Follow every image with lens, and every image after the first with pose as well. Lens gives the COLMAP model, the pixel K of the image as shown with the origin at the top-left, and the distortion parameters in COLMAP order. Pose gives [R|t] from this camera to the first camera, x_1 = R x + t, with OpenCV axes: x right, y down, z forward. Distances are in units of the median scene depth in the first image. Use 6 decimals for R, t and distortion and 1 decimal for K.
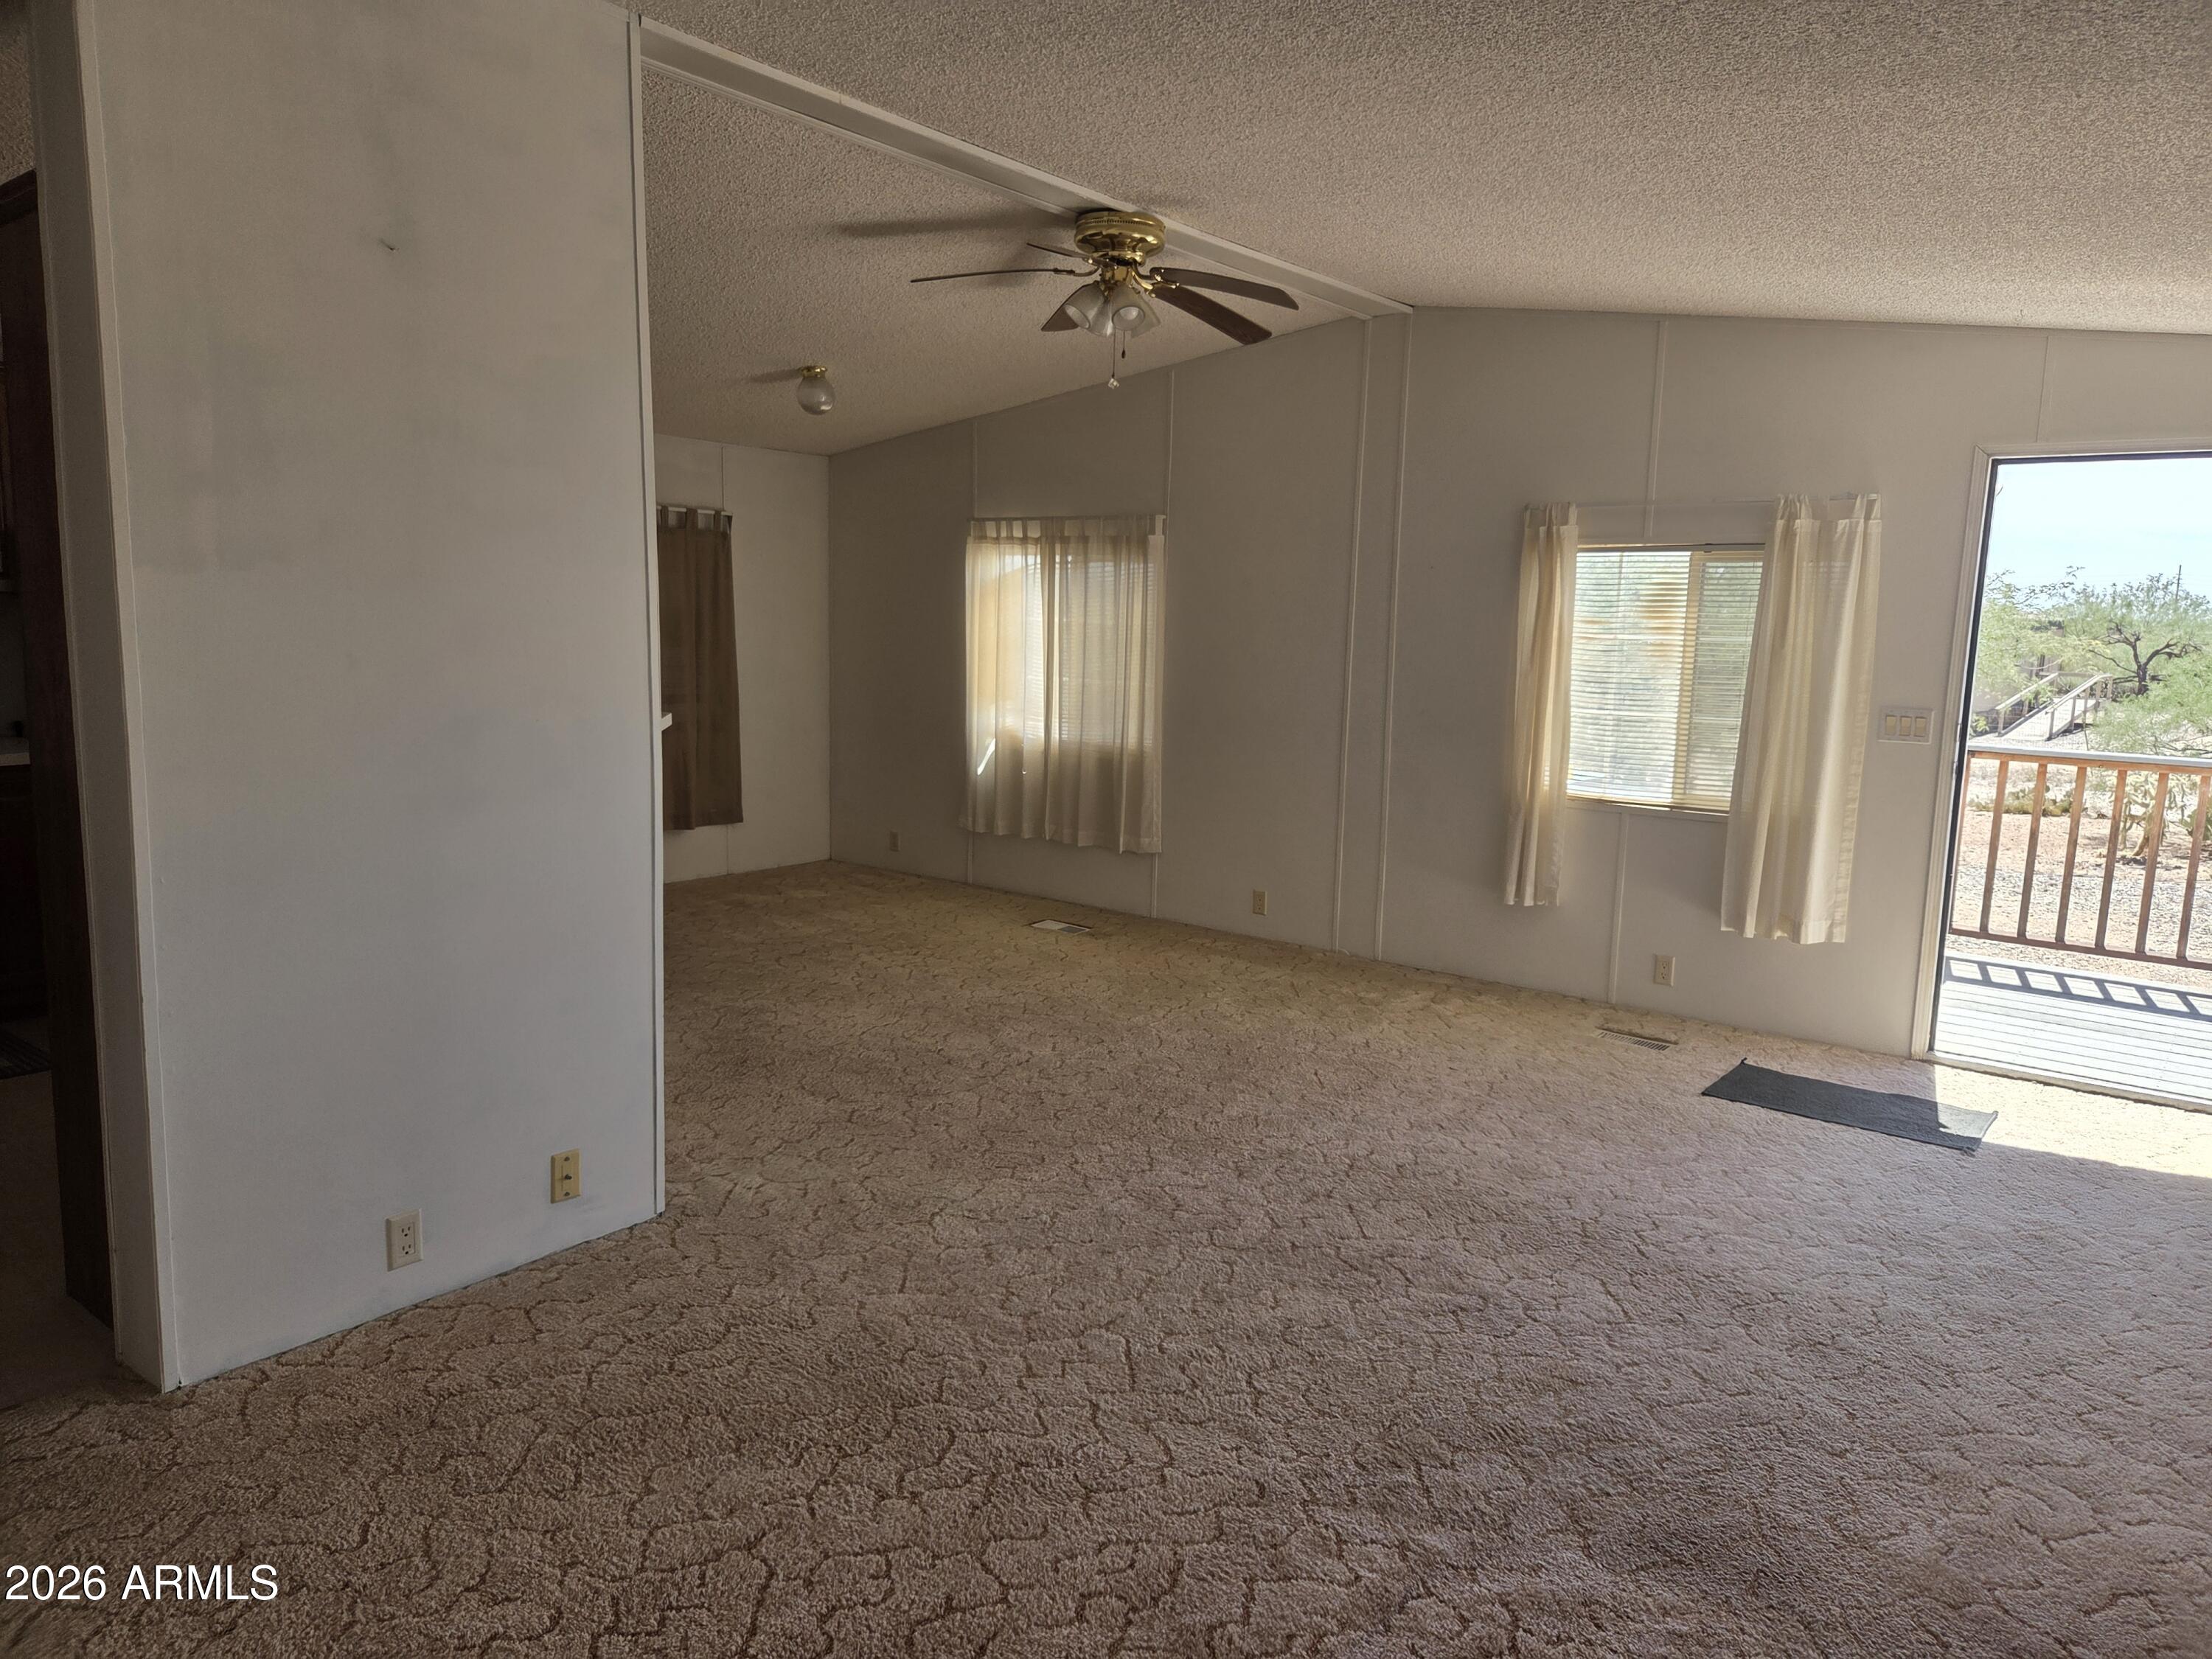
lens RADIAL K [[1350.9, 0, 1107.6], [0, 1350.9, 711.4], [0, 0, 1]] dist [0.000833, 0.000091]
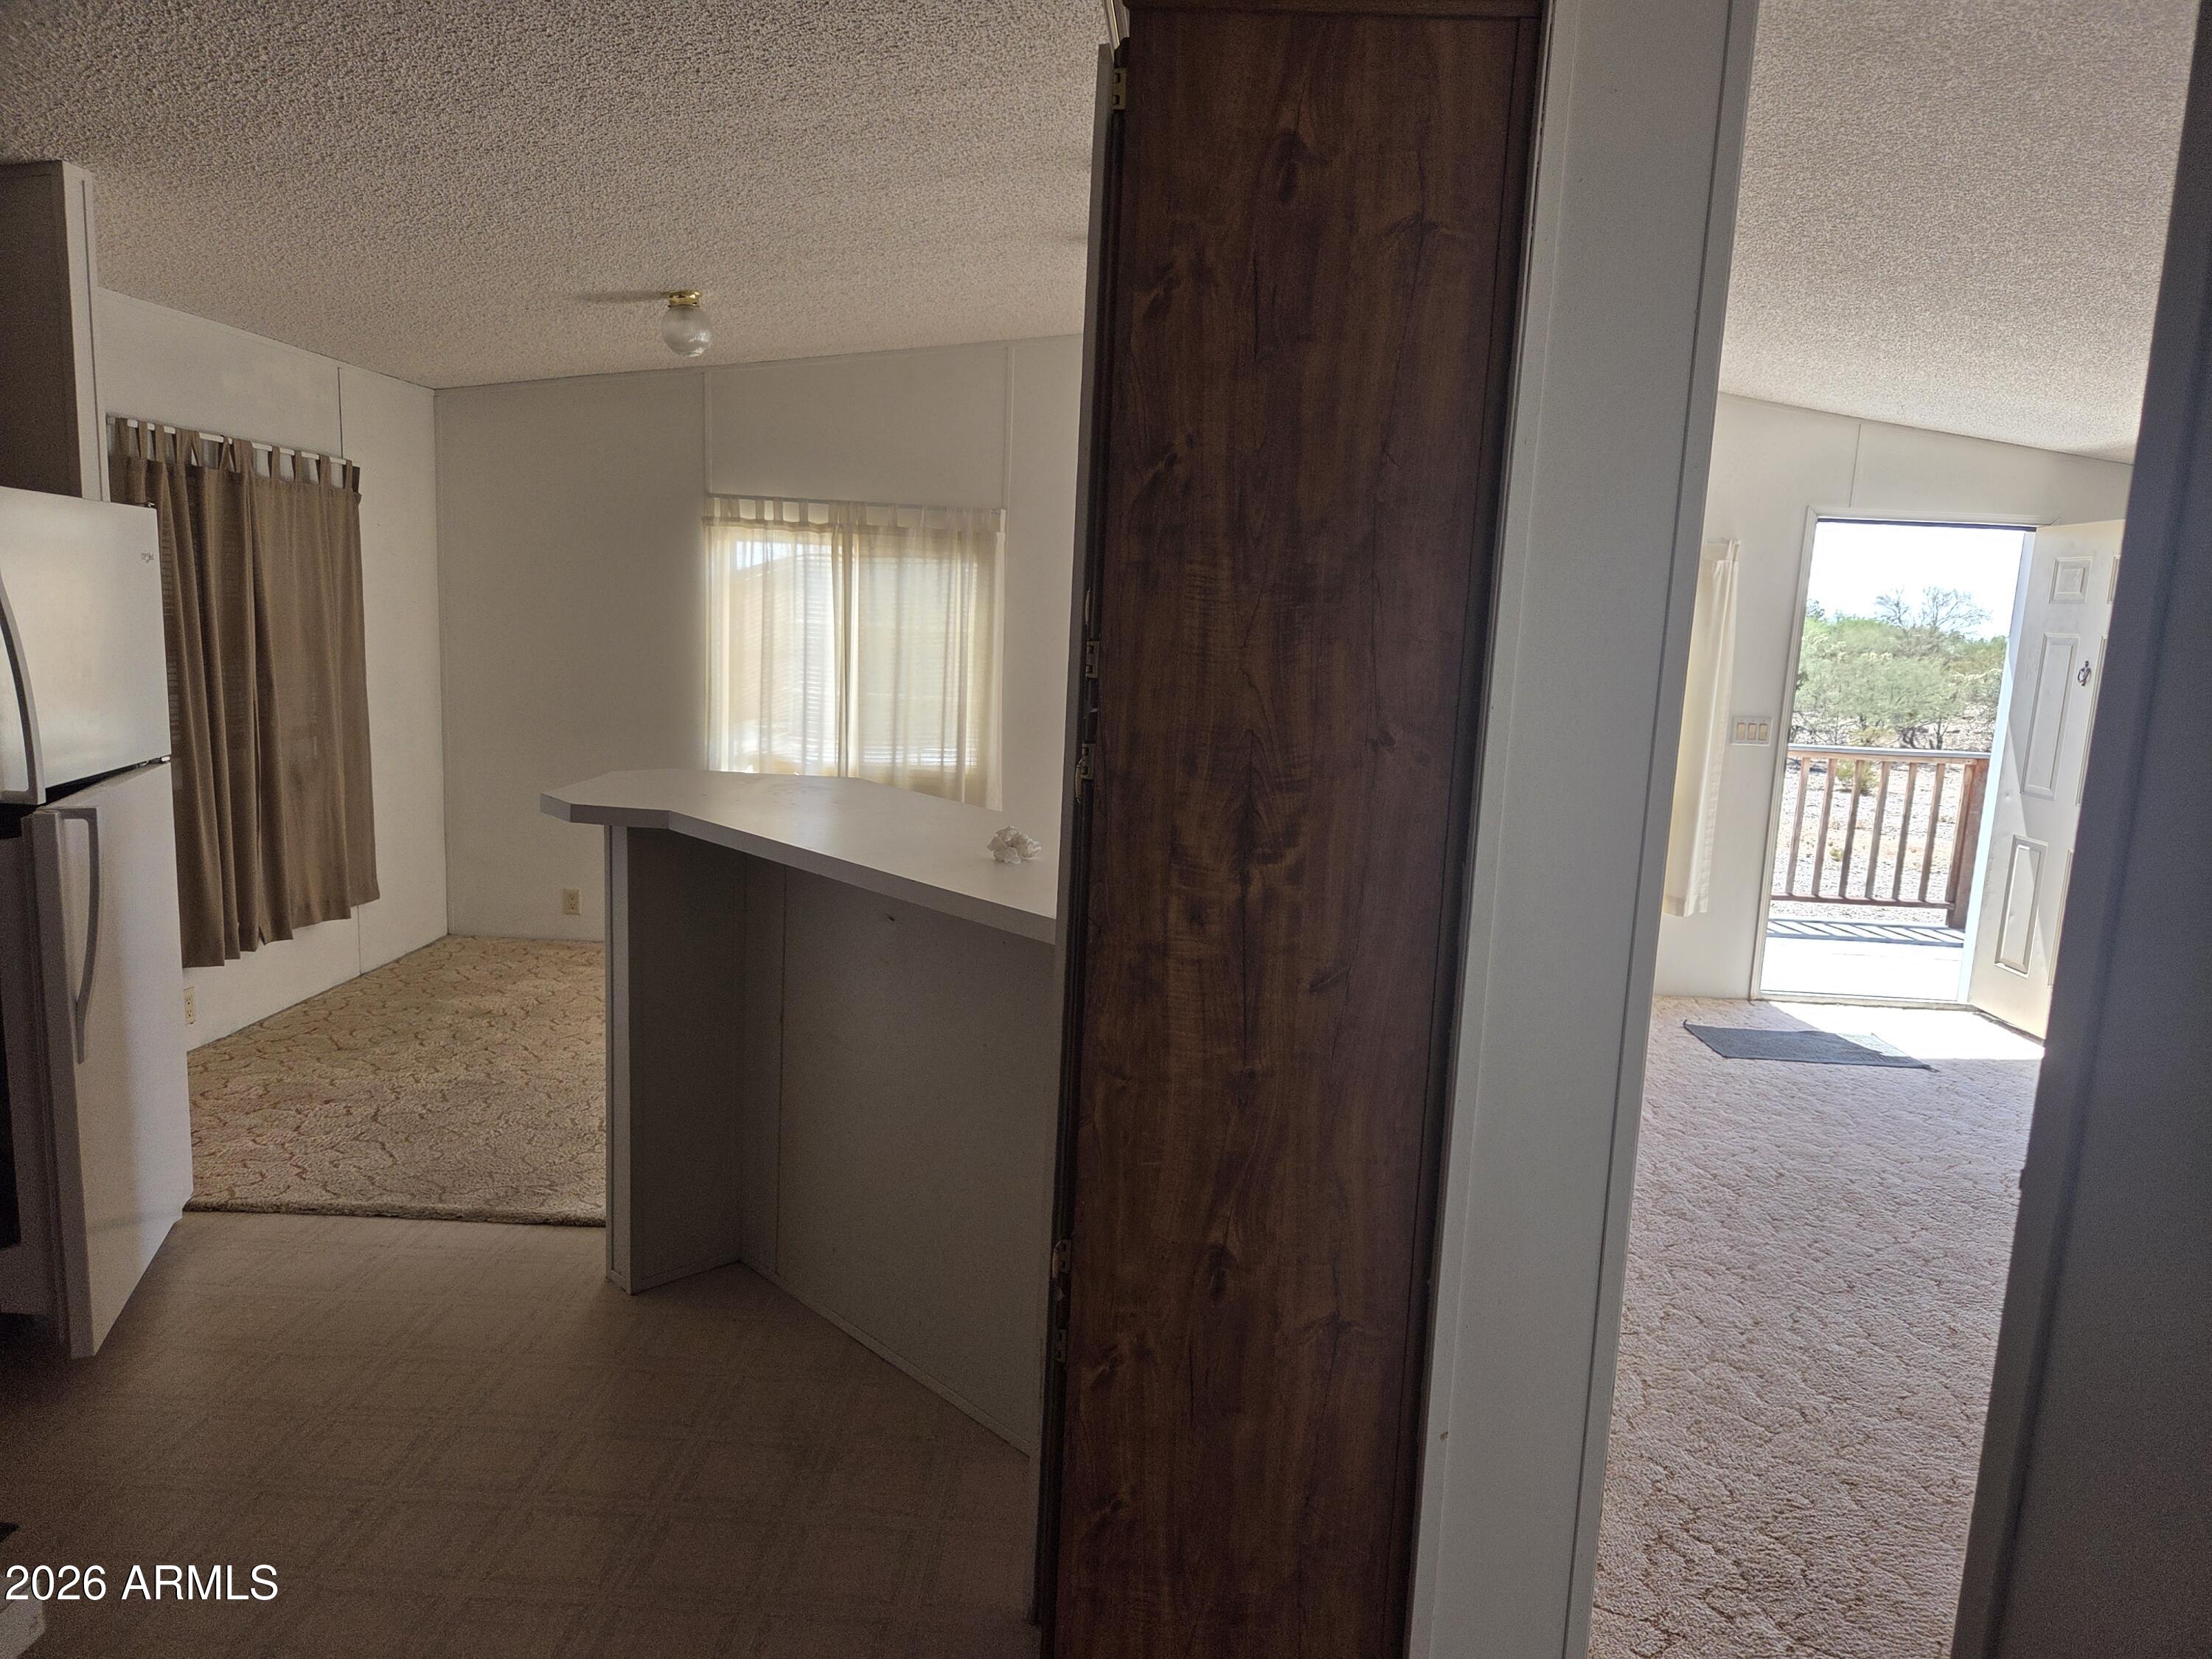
lens RADIAL K [[1419.8, 0, 1106.0], [0, 1419.8, 829.5], [0, 0, 1]] dist [0.005940, 0.001255]
pose [[0.823932, -0.077686, 0.561339, -0.446132], [0.014569, 0.993135, 0.116060, -0.045260], [-0.566502, -0.087447, 0.819407, 0.188756]]
